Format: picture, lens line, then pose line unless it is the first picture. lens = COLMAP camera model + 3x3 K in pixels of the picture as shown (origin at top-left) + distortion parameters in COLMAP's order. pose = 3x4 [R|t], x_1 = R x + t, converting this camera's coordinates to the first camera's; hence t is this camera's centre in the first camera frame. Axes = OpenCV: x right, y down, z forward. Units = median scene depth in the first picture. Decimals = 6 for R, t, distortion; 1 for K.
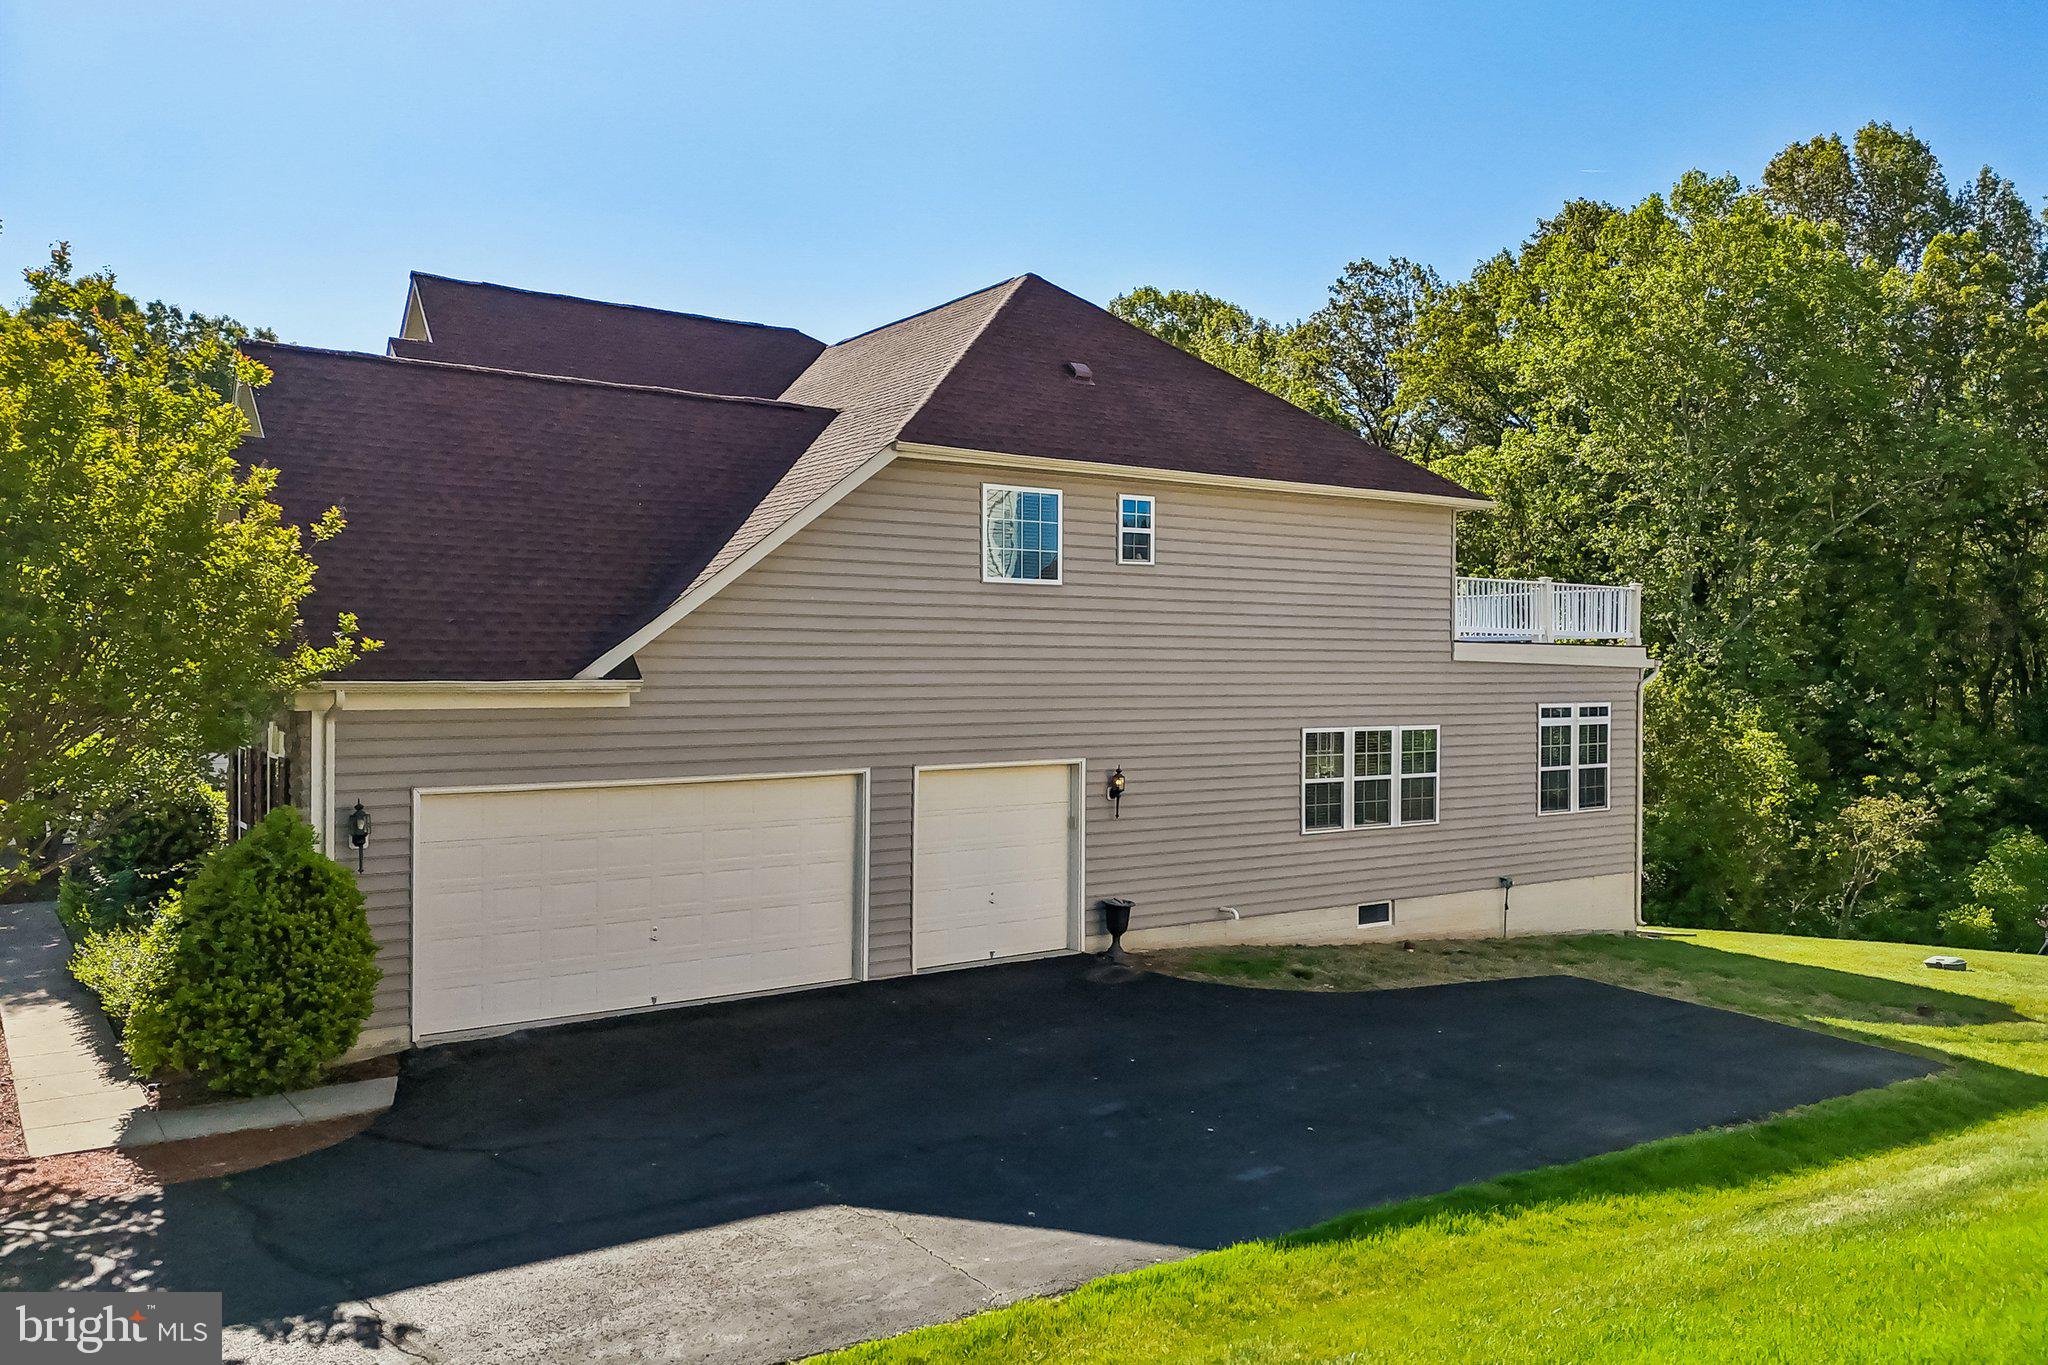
lens RADIAL K [[1501.9, 0, 1019.6], [0, 1501.9, 676.8], [0, 0, 1]] dist [0.069350, -0.065331]
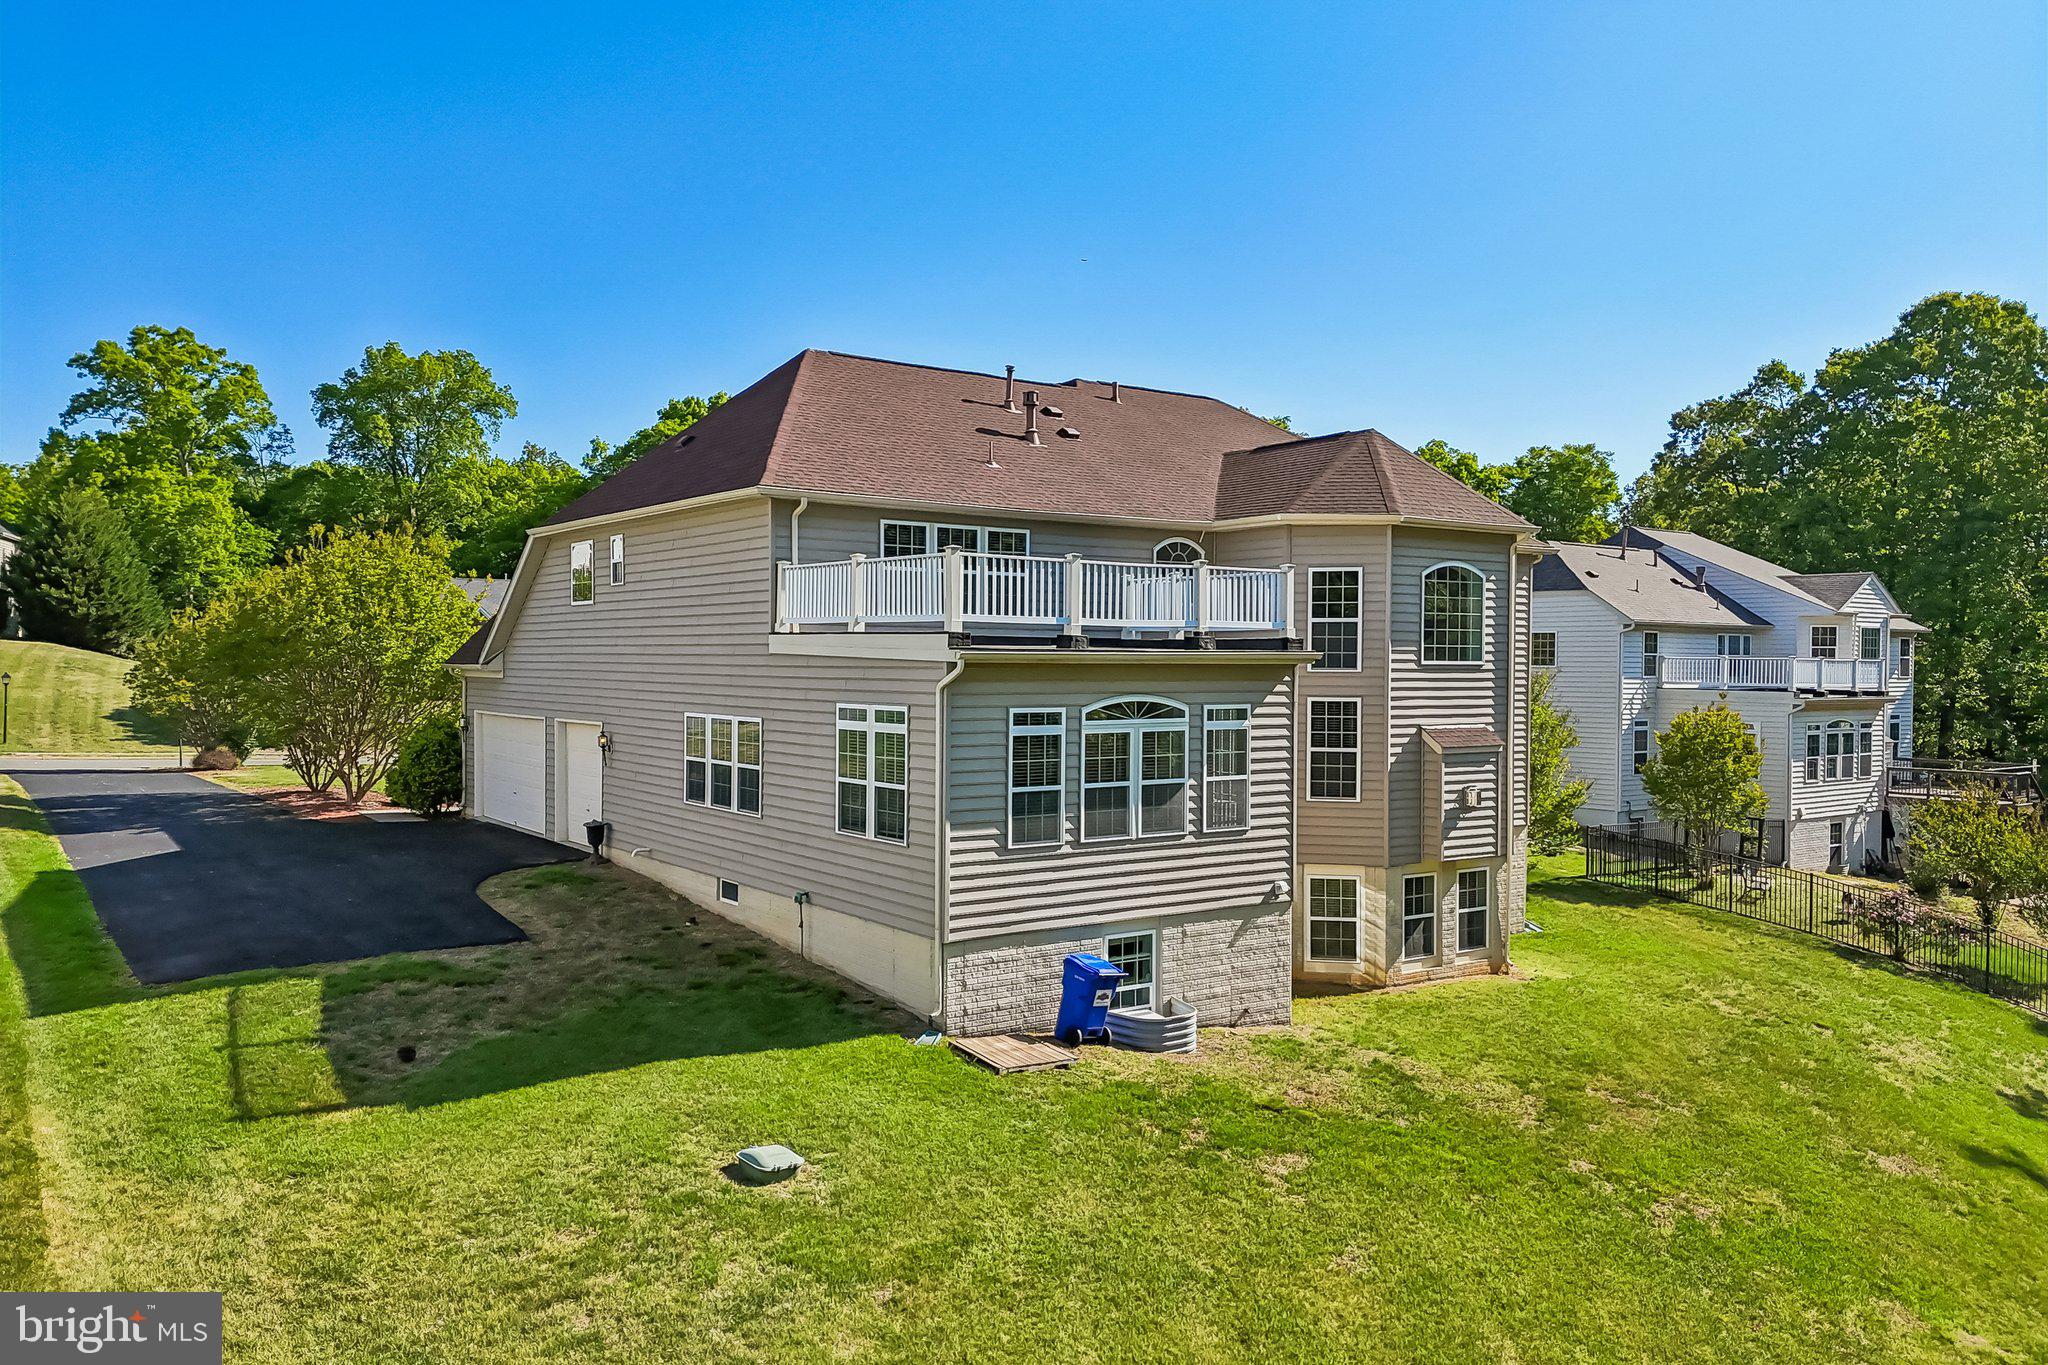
lens RADIAL K [[1501.9, 0, 1024.0], [0, 1501.9, 682.7], [0, 0, 1]] dist [0.069350, -0.065331]
pose [[0.017552, 0.014122, -0.999746, 1.267955], [-0.008122, 0.999869, 0.013981, -0.006605], [0.999813, 0.007874, 0.017665, 1.157270]]
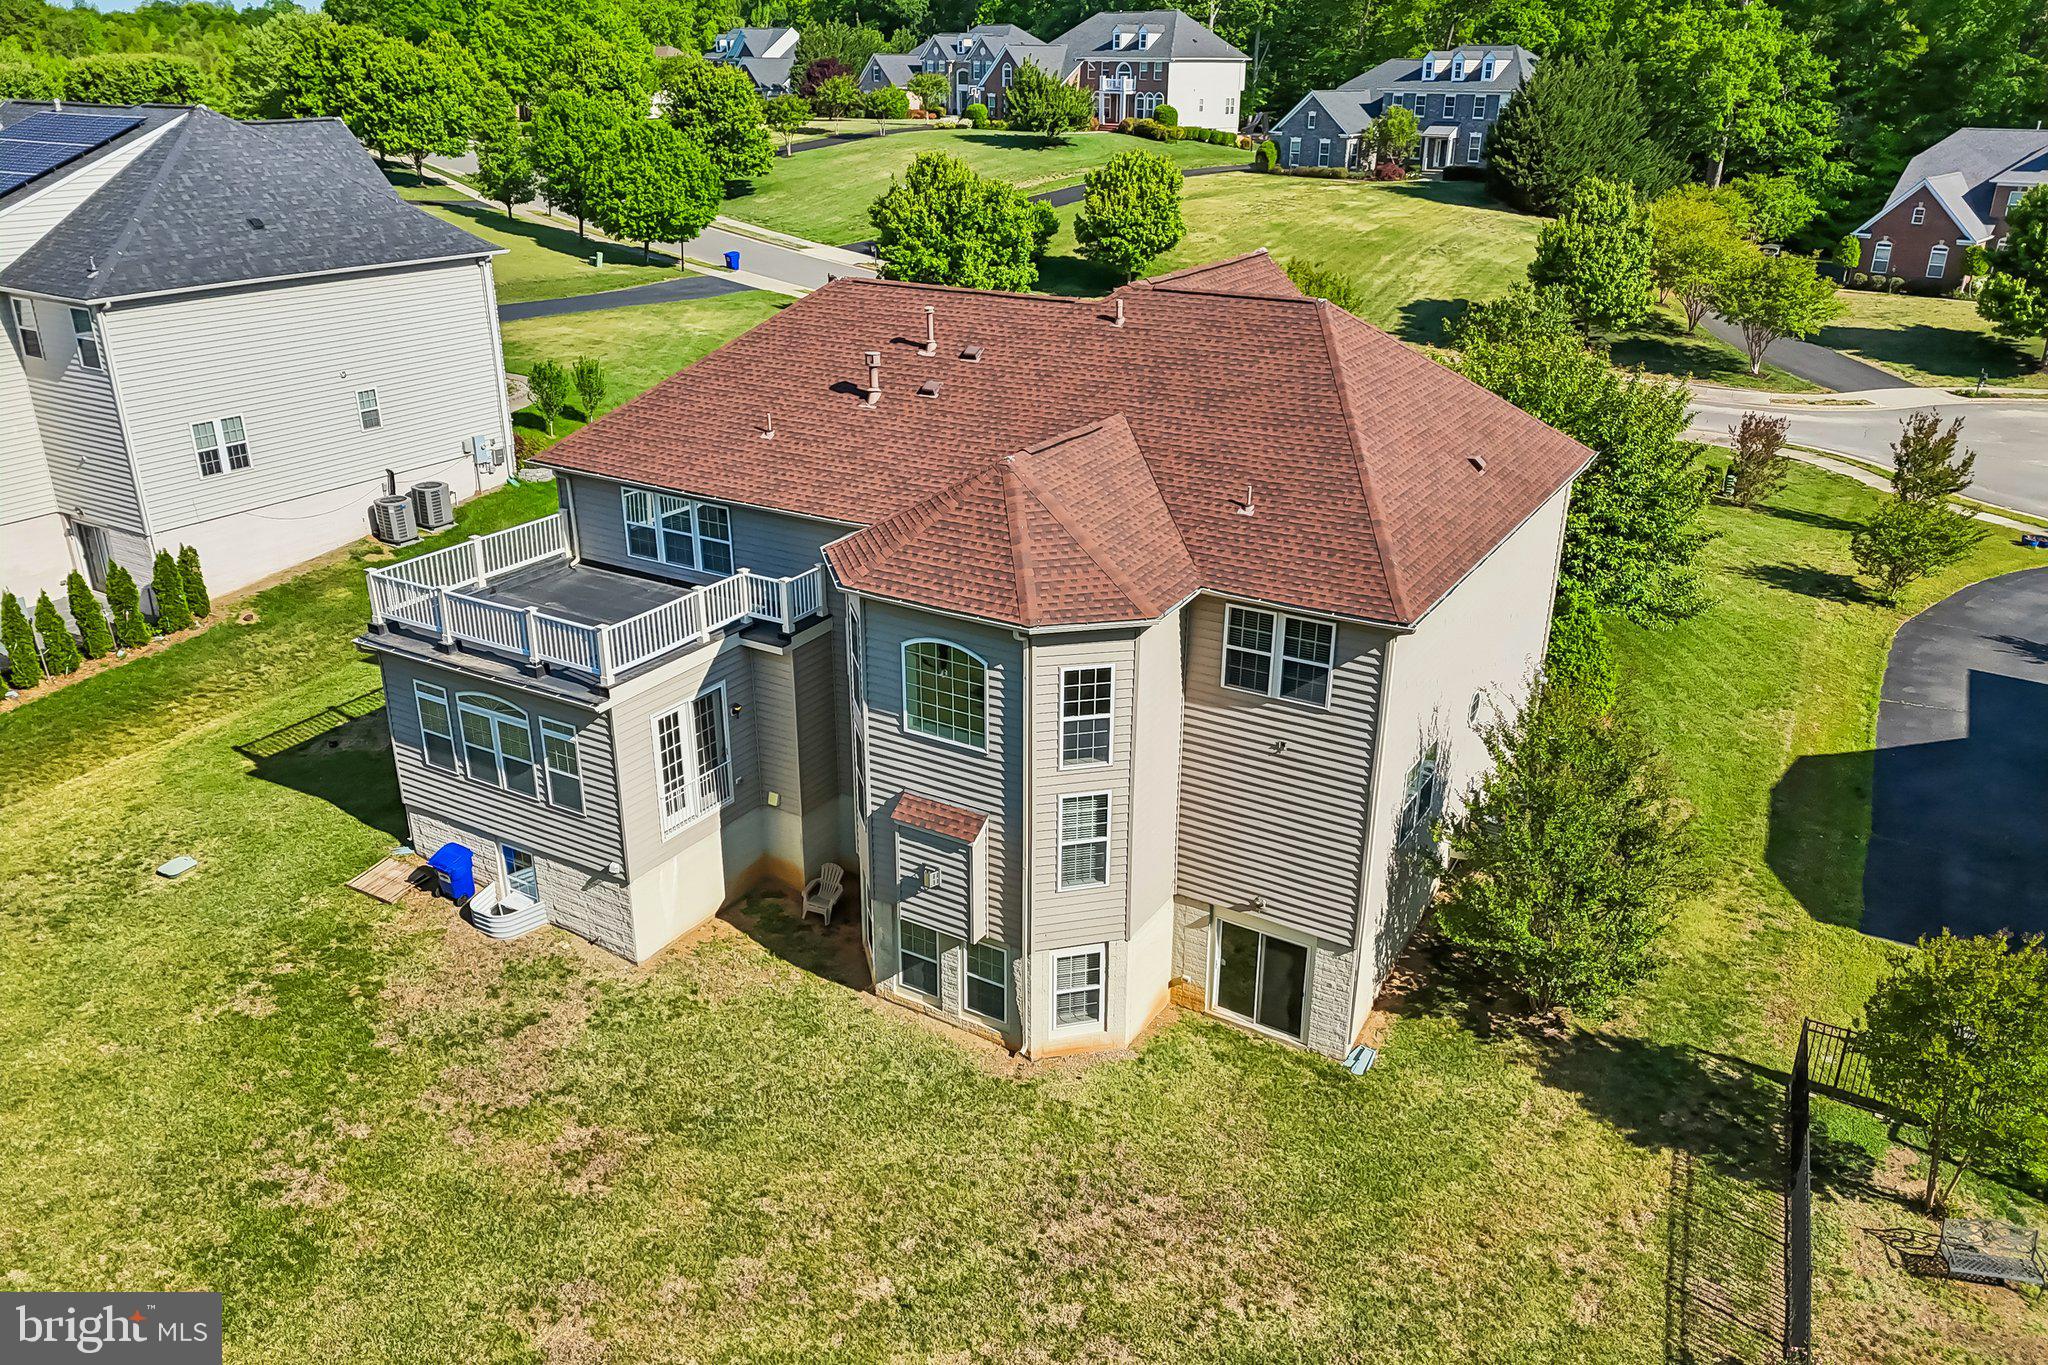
lens RADIAL K [[1501.9, 0, 1033.9], [0, 1501.9, 690.0], [0, 0, 1]] dist [0.069350, -0.065331]
pose [[-0.908344, 0.154196, -0.388762, 0.462942], [-0.009195, 0.921964, 0.387165, -0.460647], [0.418124, 0.355254, -0.836043, 2.425604]]
